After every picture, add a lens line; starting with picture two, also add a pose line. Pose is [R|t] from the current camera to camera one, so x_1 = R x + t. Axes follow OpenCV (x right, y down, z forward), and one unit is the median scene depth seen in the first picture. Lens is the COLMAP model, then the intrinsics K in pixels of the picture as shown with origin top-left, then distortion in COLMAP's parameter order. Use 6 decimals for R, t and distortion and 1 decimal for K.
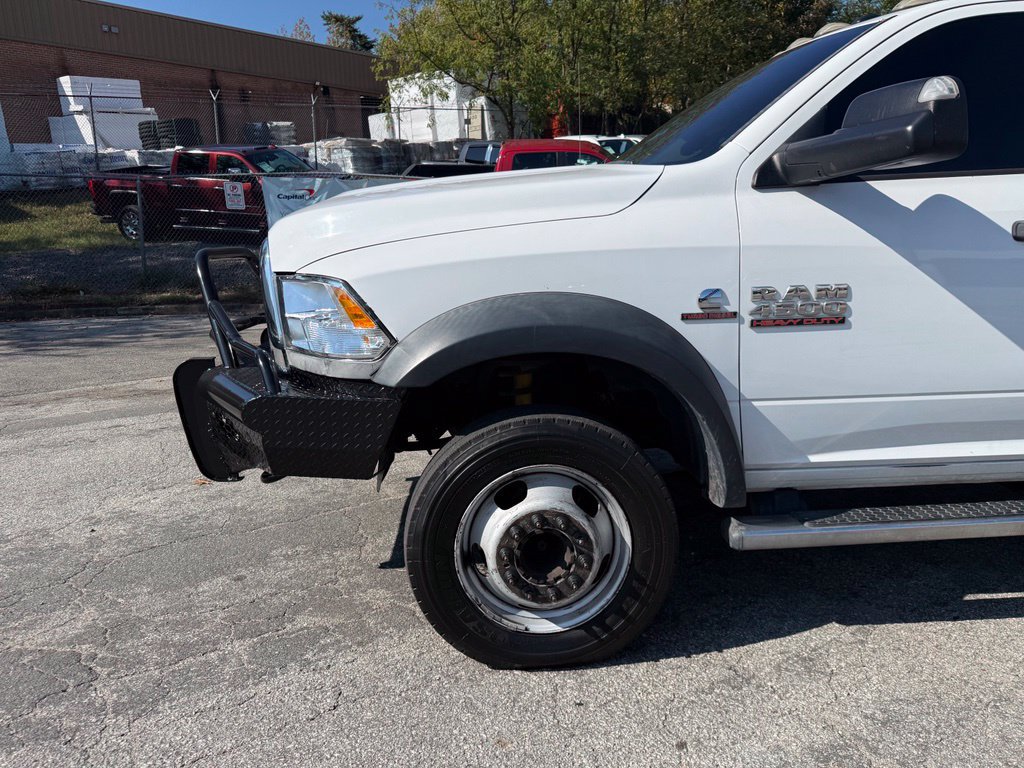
lens RADIAL K [[737.3, 0, 506.5], [0, 737.3, 372.4], [0, 0, 1]] dist [0.005681, -0.003087]
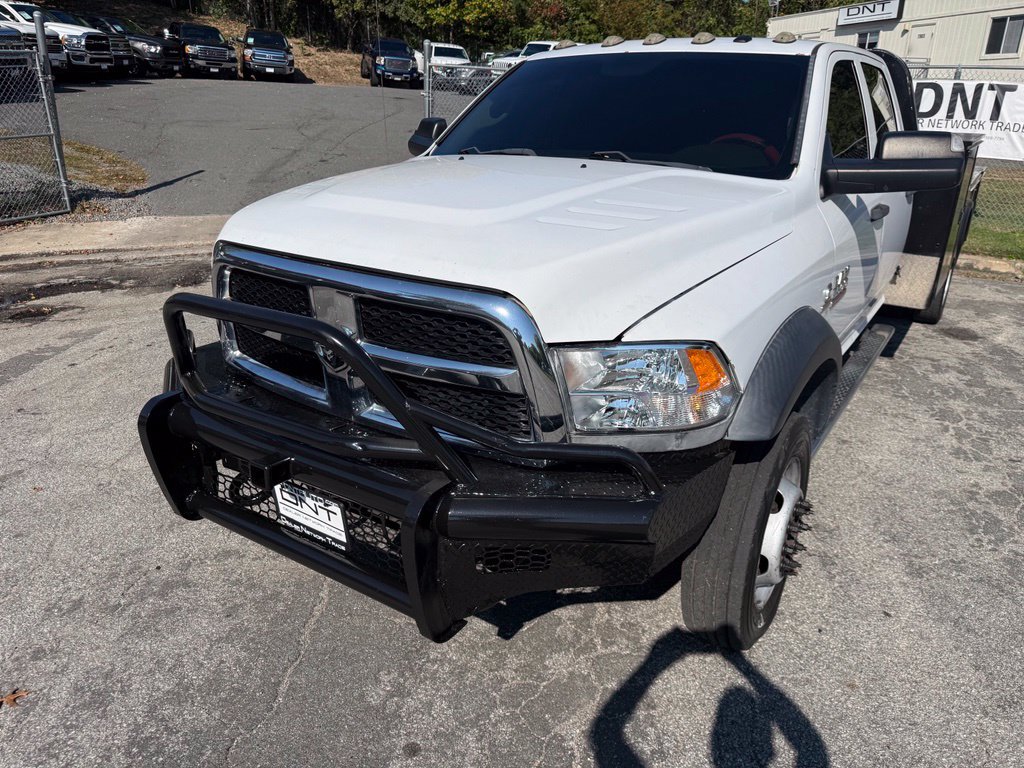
lens RADIAL K [[730.4, 0, 512.9], [0, 730.4, 385.2], [0, 0, 1]] dist [0.003129, -0.015607]
pose [[0.590216, -0.263761, 0.762939, -0.910516], [0.129569, 0.963813, 0.232971, -0.271748], [-0.796779, -0.038650, 0.603033, 0.589623]]
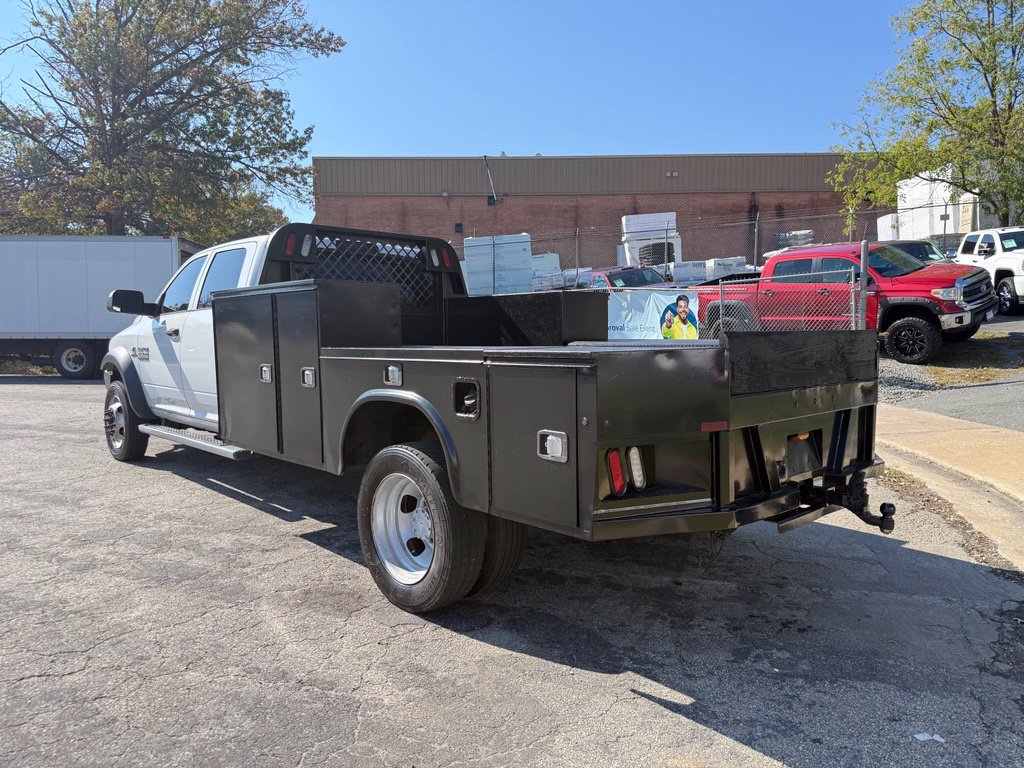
lens RADIAL K [[720.0, 0, 512.0], [0, 720.0, 384.0], [0, 0, 1]] dist [0.061487, -0.091945]
pose [[0.651684, 0.070967, -0.755164, 3.416902], [-0.154538, 0.987152, -0.040594, -0.074676], [0.742581, 0.143156, 0.654278, 0.127525]]
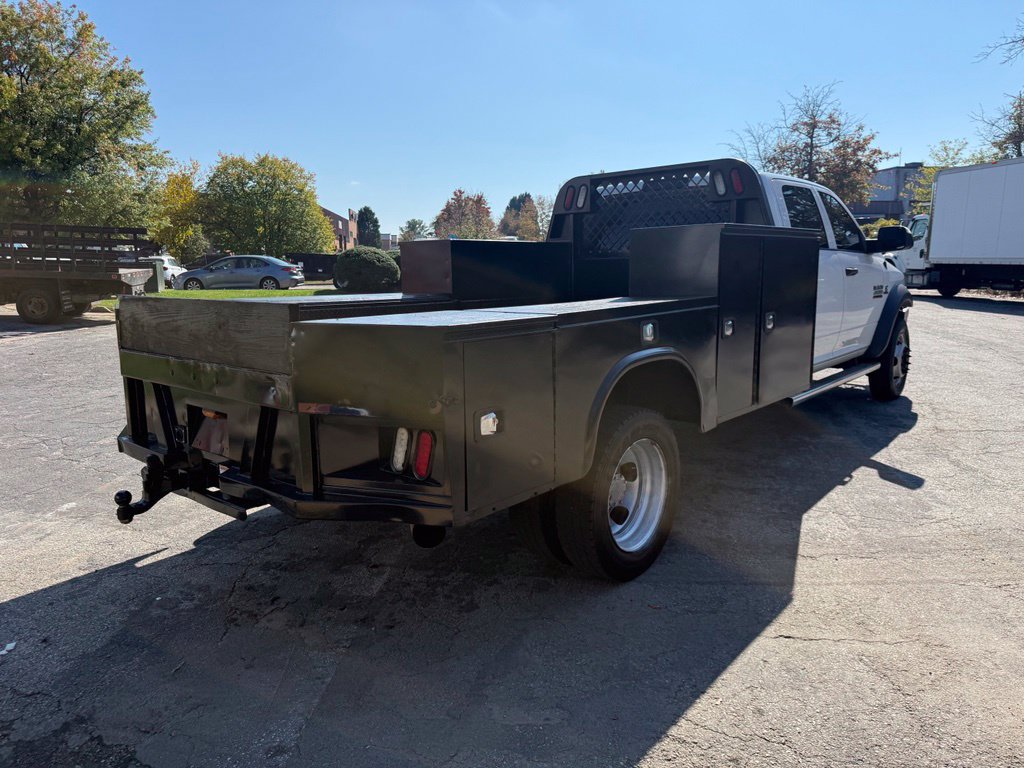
lens RADIAL K [[720.0, 0, 512.0], [0, 720.0, 384.0], [0, 0, 1]] dist [0.061487, -0.091945]
pose [[-0.681705, 0.151238, -0.715825, 3.293354], [-0.113832, 0.944562, 0.307970, -0.577259], [0.722718, 0.291428, -0.626697, 2.429975]]
